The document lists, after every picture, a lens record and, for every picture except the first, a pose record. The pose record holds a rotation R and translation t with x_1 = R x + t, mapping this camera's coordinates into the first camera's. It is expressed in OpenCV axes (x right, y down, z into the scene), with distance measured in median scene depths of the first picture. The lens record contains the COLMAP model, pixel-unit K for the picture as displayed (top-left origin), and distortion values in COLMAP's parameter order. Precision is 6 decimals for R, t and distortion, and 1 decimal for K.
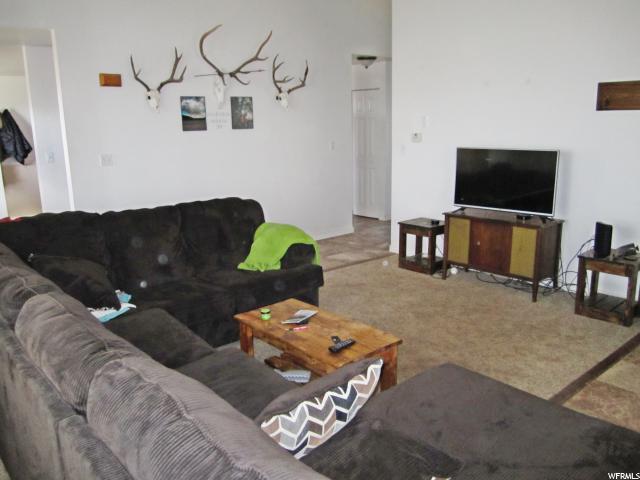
lens RADIAL K [[537.0, 0, 320.0], [0, 537.0, 240.0], [0, 0, 1]] dist [-0.055532, 0.009120]
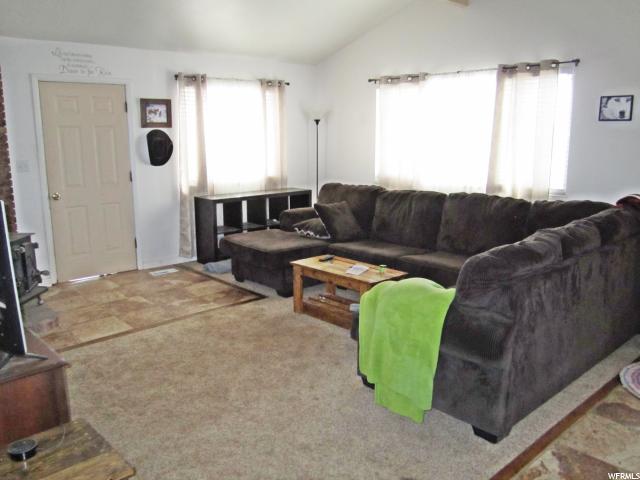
lens RADIAL K [[537.0, 0, 320.0], [0, 537.0, 240.0], [0, 0, 1]] dist [-0.055532, 0.009120]
pose [[-0.999601, 0.022544, -0.016991, 0.057369], [0.013680, 0.913337, 0.406974, -0.351641], [0.024693, 0.406580, -0.913282, 1.596755]]
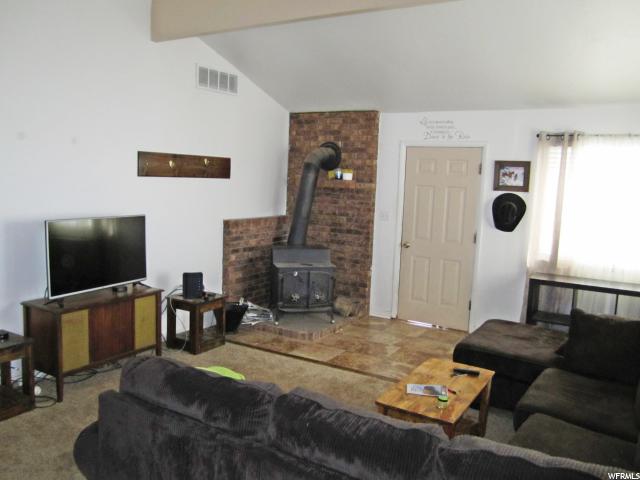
lens RADIAL K [[537.0, 0, 320.0], [0, 537.0, 240.0], [0, 0, 1]] dist [-0.055532, 0.009120]
pose [[-0.288749, -0.111089, 0.950938, -0.655747], [0.178063, 0.969685, 0.167347, -0.244210], [-0.940701, 0.217648, -0.260215, 0.998646]]
